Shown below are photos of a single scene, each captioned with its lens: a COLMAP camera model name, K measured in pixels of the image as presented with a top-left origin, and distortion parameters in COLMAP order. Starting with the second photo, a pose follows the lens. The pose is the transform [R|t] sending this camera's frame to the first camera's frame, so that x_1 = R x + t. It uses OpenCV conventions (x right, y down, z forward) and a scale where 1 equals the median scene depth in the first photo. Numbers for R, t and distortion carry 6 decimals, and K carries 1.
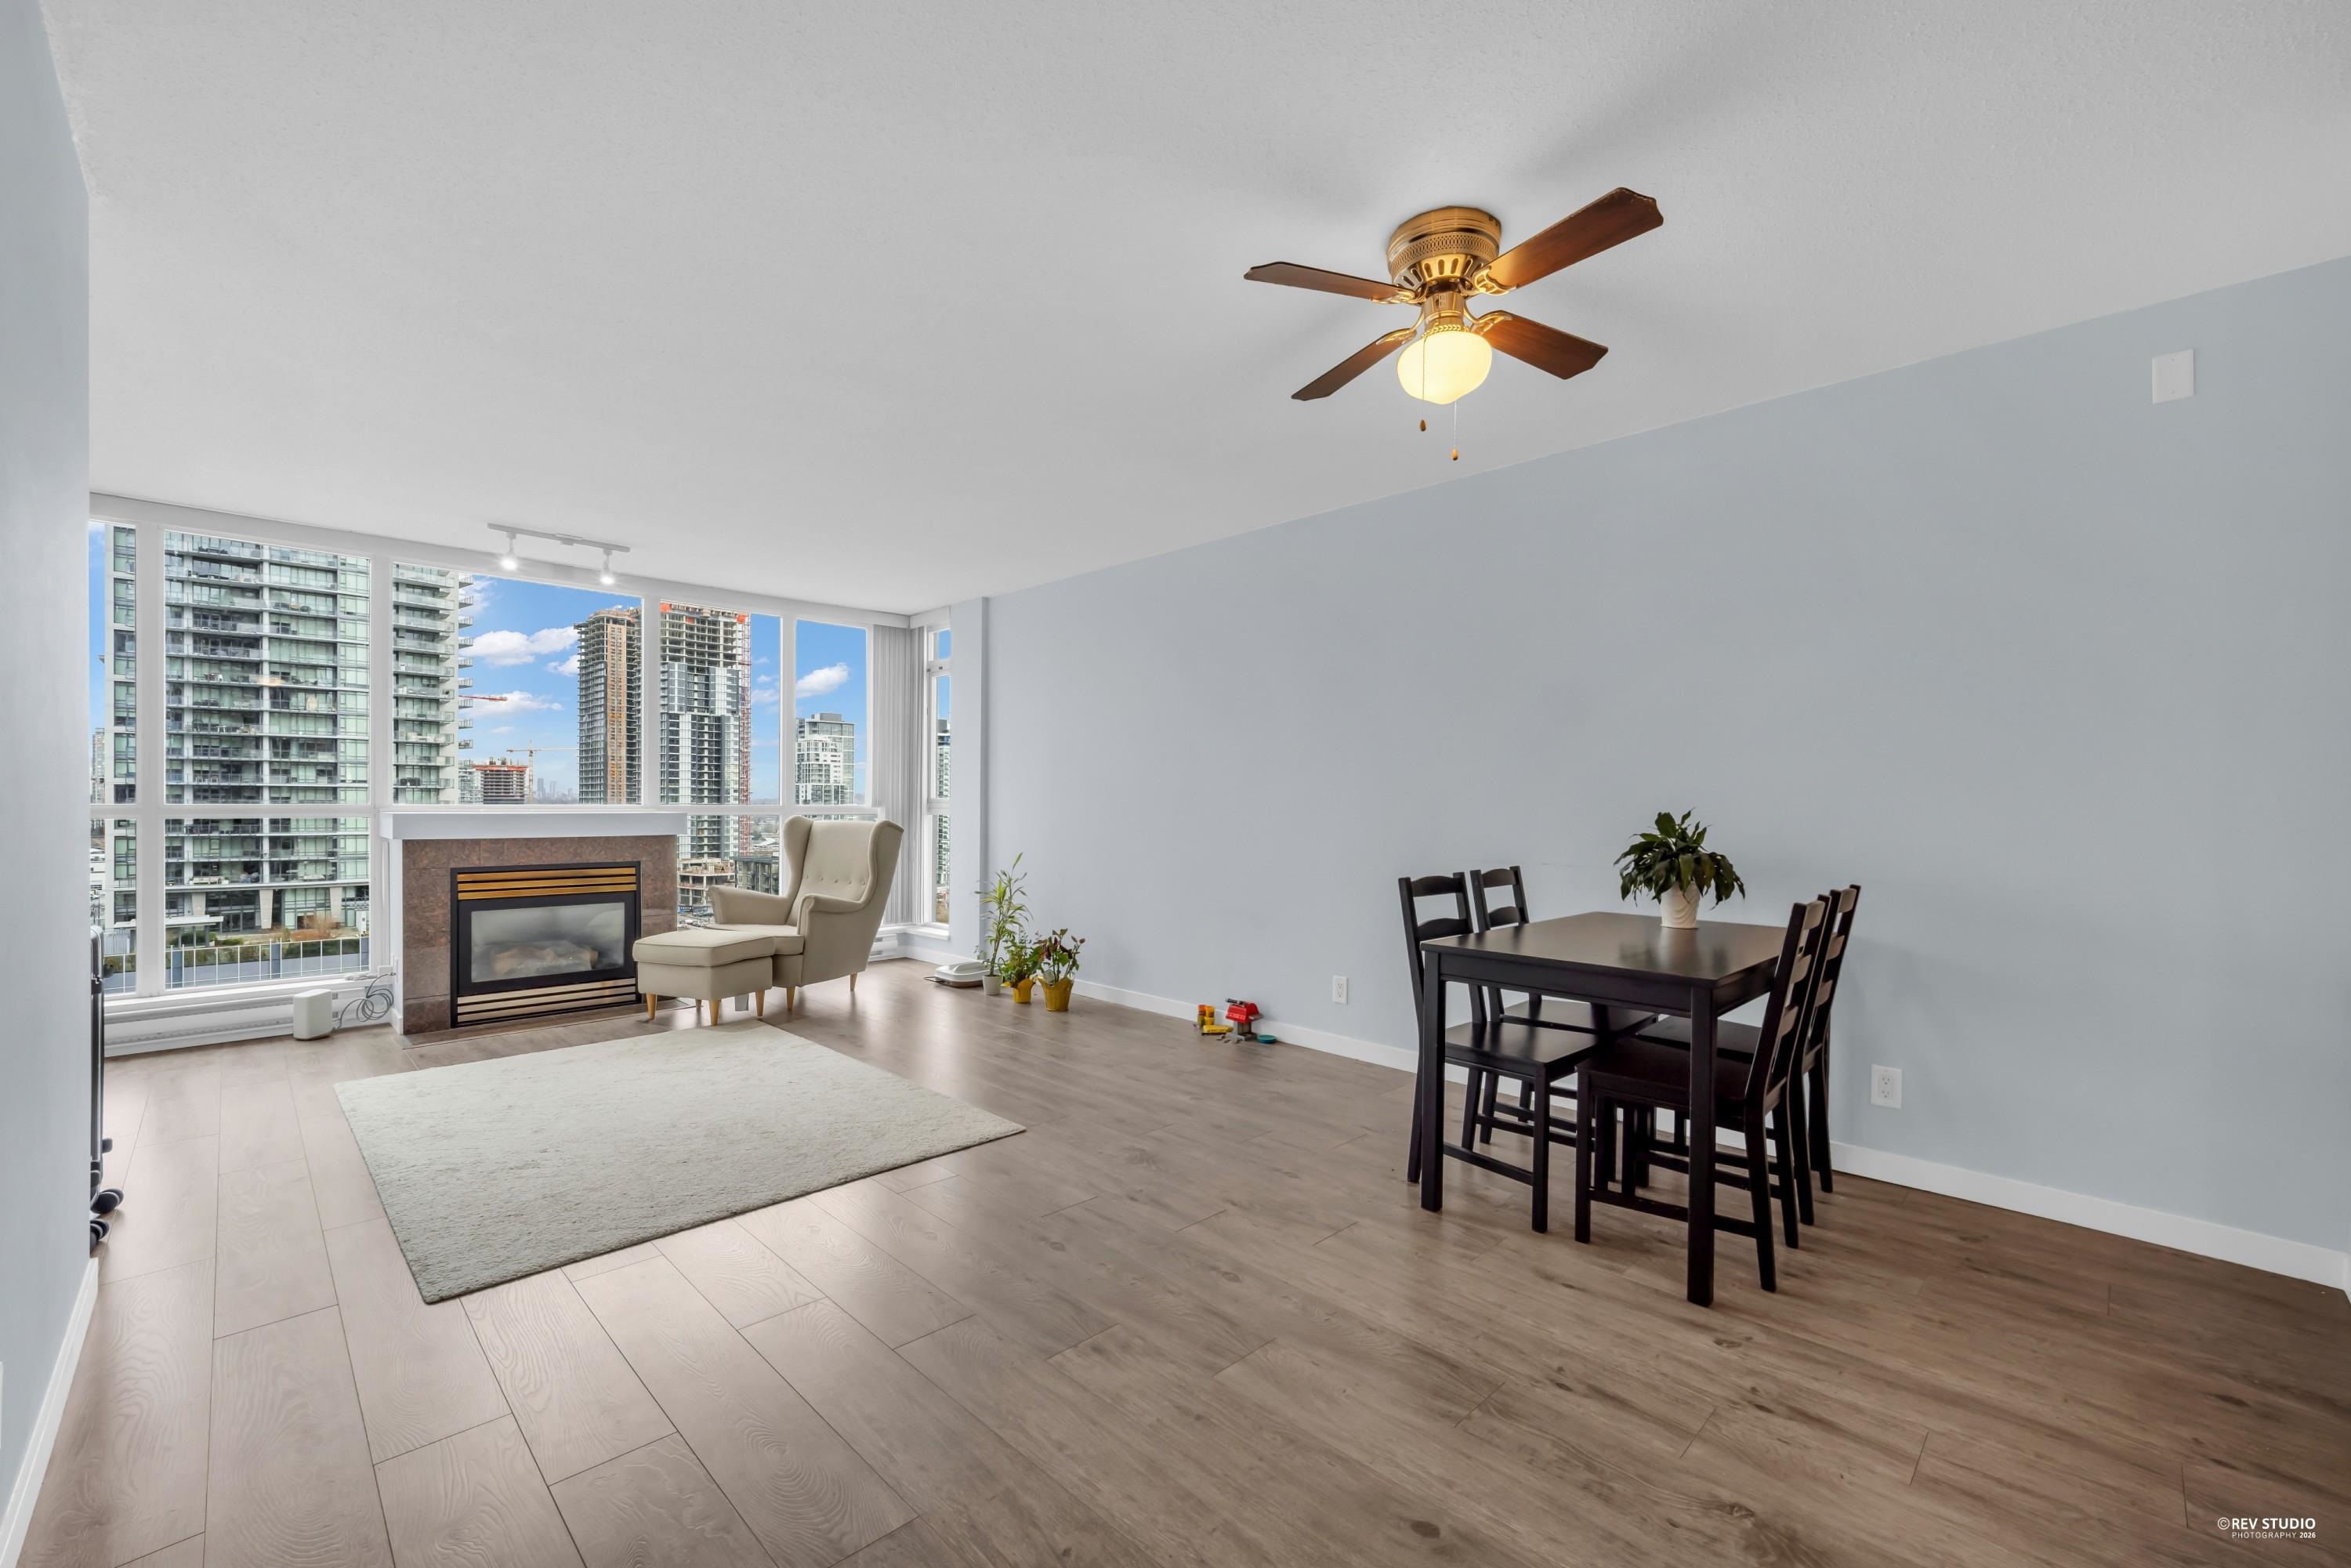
lens RADIAL K [[959.3, 0, 1217.4], [0, 959.3, 814.3], [0, 0, 1]] dist [-0.010965, -0.002929]
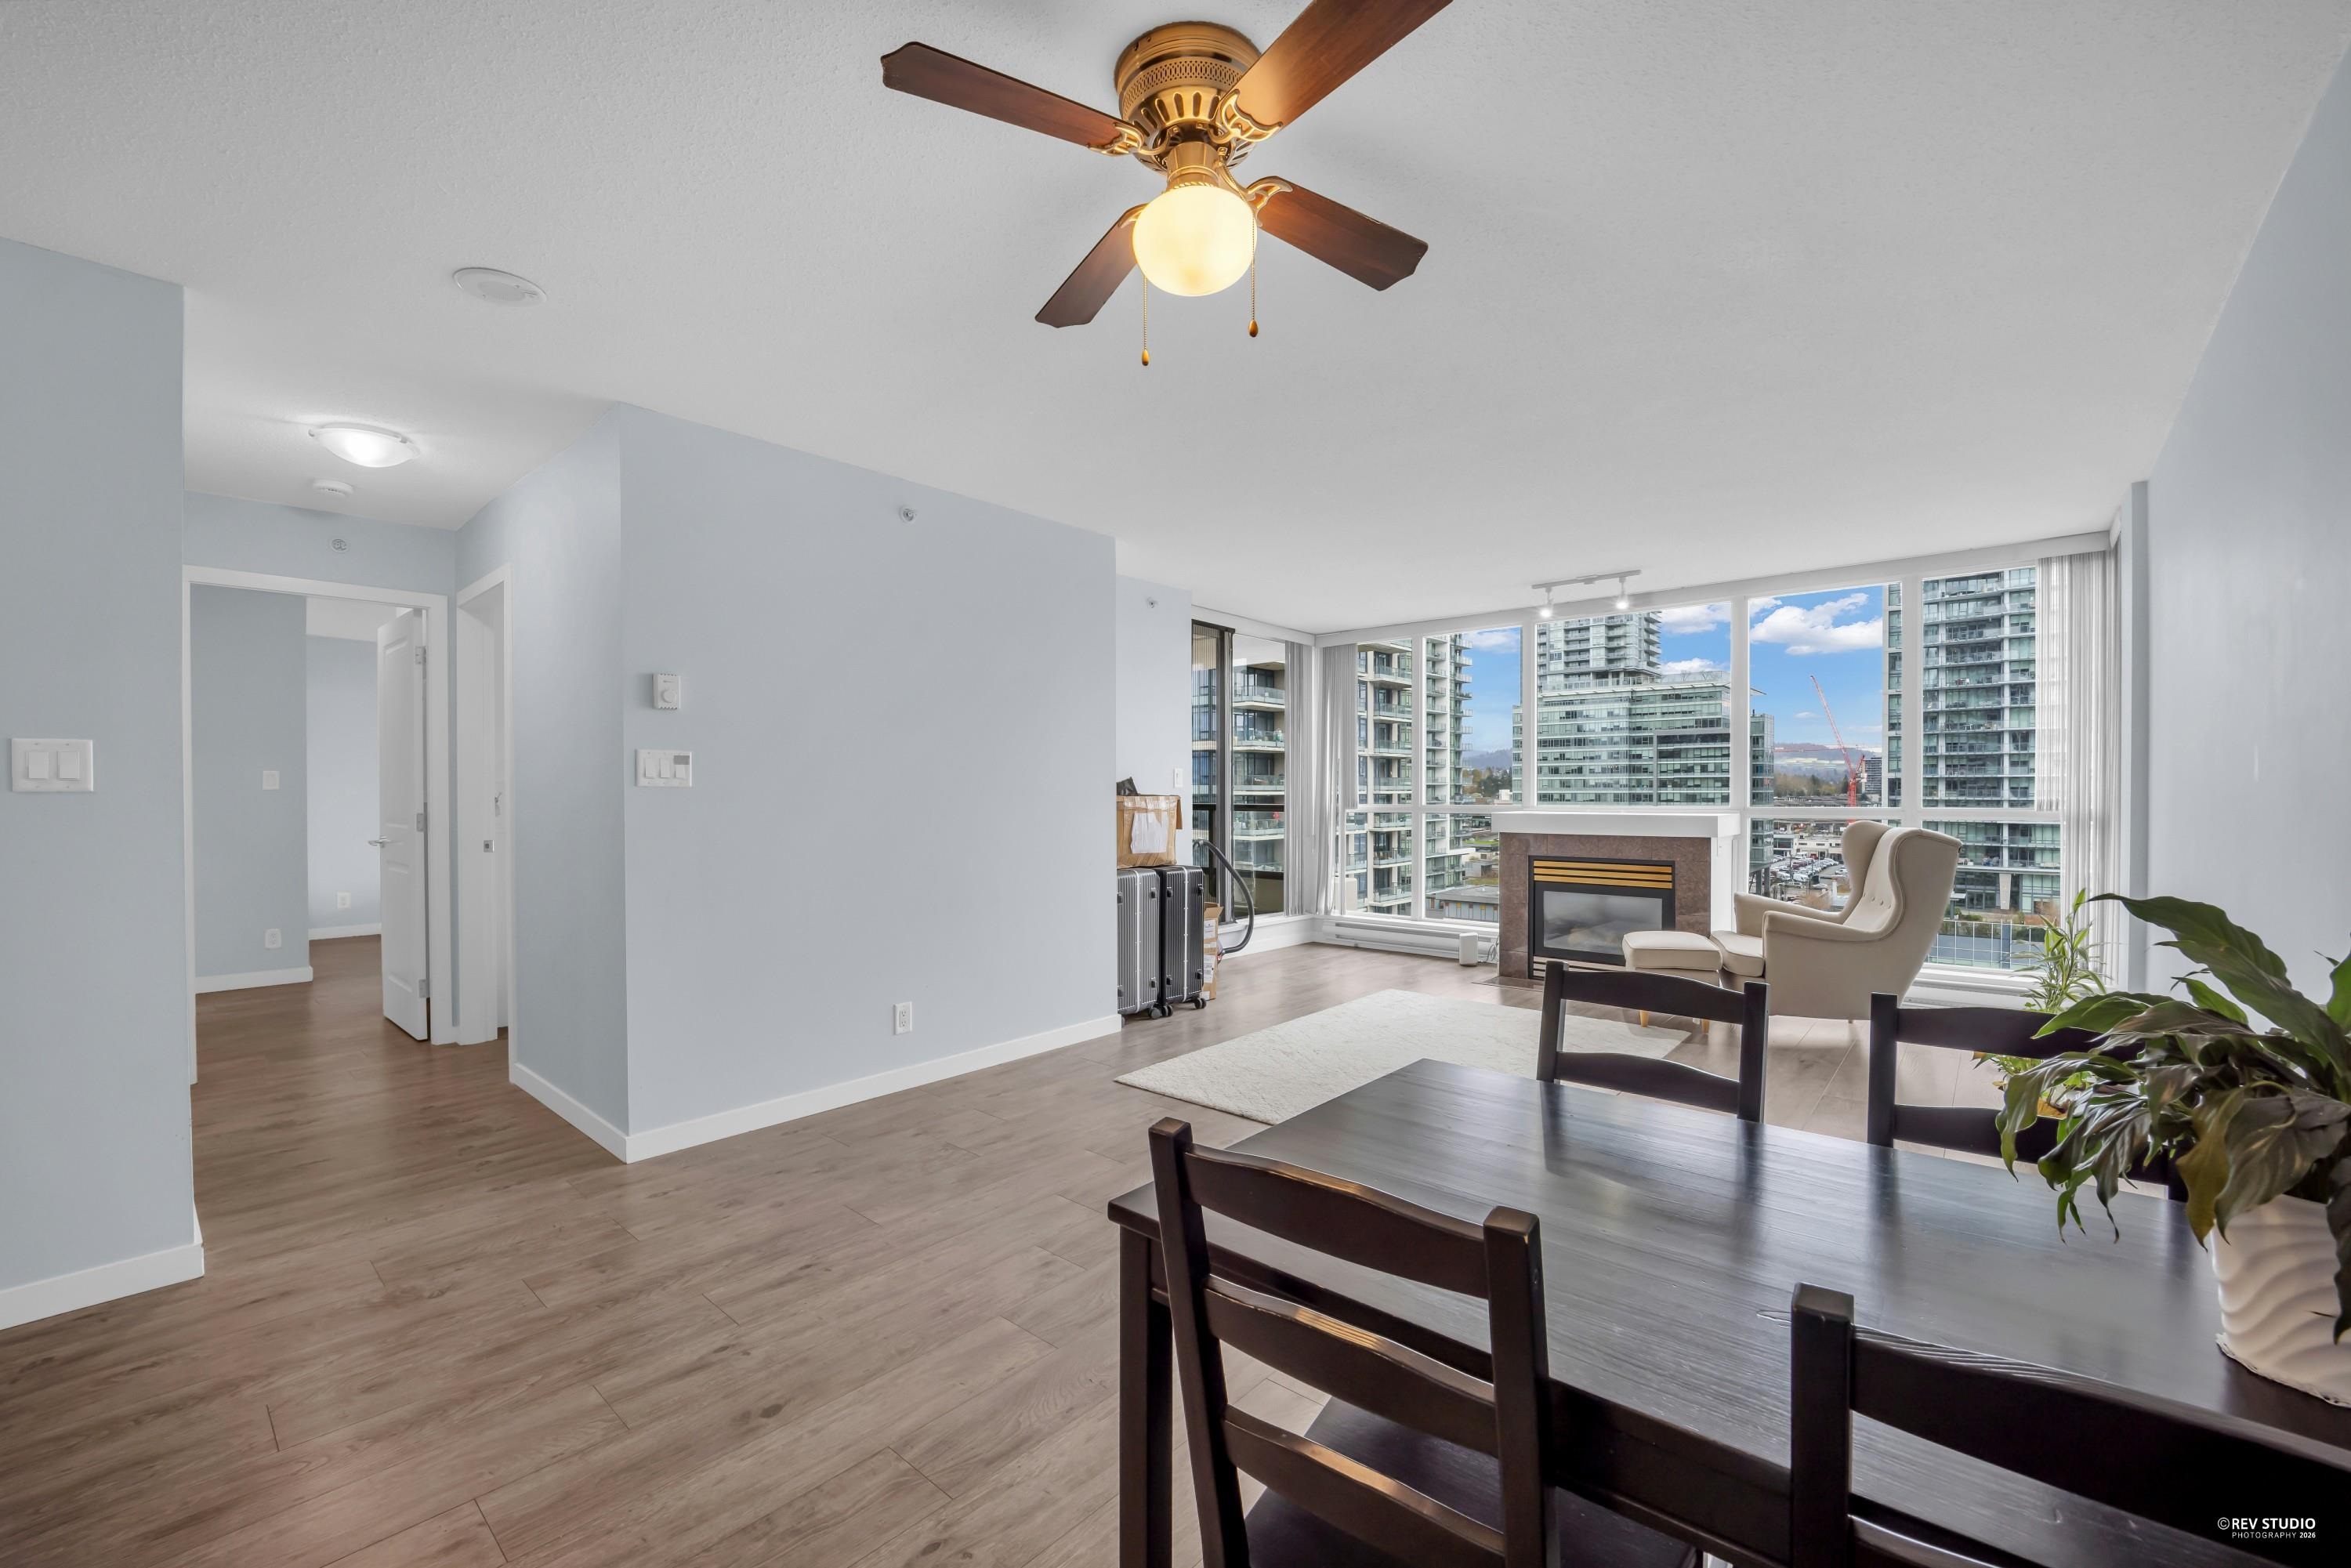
lens RADIAL K [[959.3, 0, 1194.2], [0, 959.3, 797.8], [0, 0, 1]] dist [-0.010965, -0.002929]
pose [[0.065689, 0.000149, -0.997840, 0.376773], [-0.006447, 0.999979, -0.000275, -0.014914], [0.997819, 0.006451, 0.065689, 0.366969]]
